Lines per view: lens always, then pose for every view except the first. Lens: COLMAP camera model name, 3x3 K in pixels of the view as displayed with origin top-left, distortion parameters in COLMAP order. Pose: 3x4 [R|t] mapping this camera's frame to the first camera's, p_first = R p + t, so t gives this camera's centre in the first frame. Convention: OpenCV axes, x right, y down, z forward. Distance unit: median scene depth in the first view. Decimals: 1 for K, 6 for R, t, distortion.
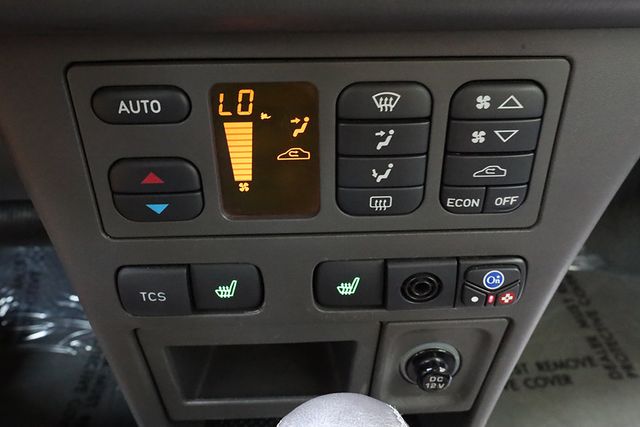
lens RADIAL K [[521.7, 0, 325.3], [0, 521.7, 214.0], [0, 0, 1]] dist [0.001276, 0.001352]
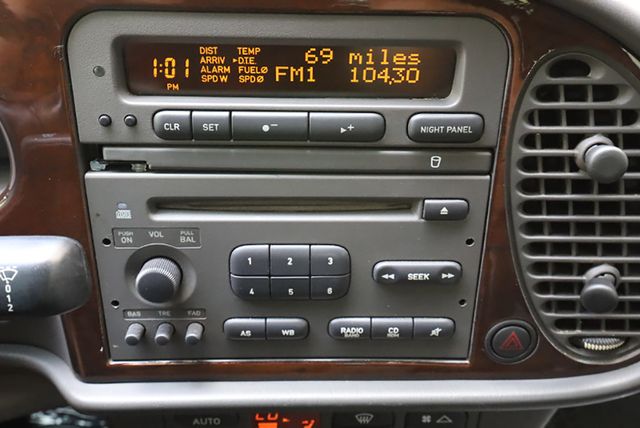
lens RADIAL K [[633.4, 0, 316.3], [0, 633.4, 210.9], [0, 0, 1]] dist [-0.002090, 0.000000]
pose [[0.999907, 0.012289, 0.005984, -0.041682], [-0.012300, 0.999923, 0.001761, -0.762251], [-0.005962, -0.001835, 0.999981, -0.812897]]
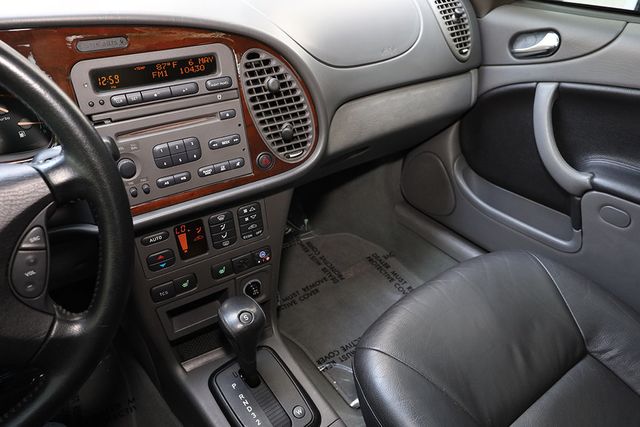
lens RADIAL K [[463.6, 0, 319.5], [0, 463.6, 215.4], [0, 0, 1]] dist [0.001227, -0.003029]
pose [[0.875572, -0.276299, 0.396273, -0.530489], [0.280586, 0.958607, 0.048422, -0.177568], [-0.393249, 0.068791, 0.916855, -2.139450]]
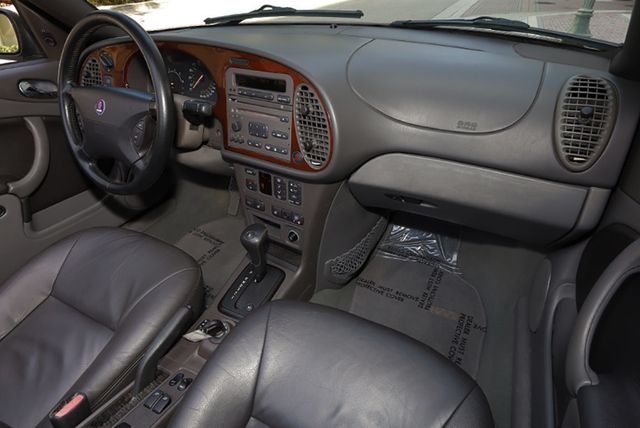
lens RADIAL K [[322.6, 0, 317.9], [0, 322.6, 210.3], [0, 0, 1]] dist [-0.005241, -0.000467]
pose [[0.823077, 0.291989, -0.487121, 2.246679], [-0.302586, 0.951297, 0.058953, -0.222567], [0.480611, 0.098873, 0.871342, -1.899222]]
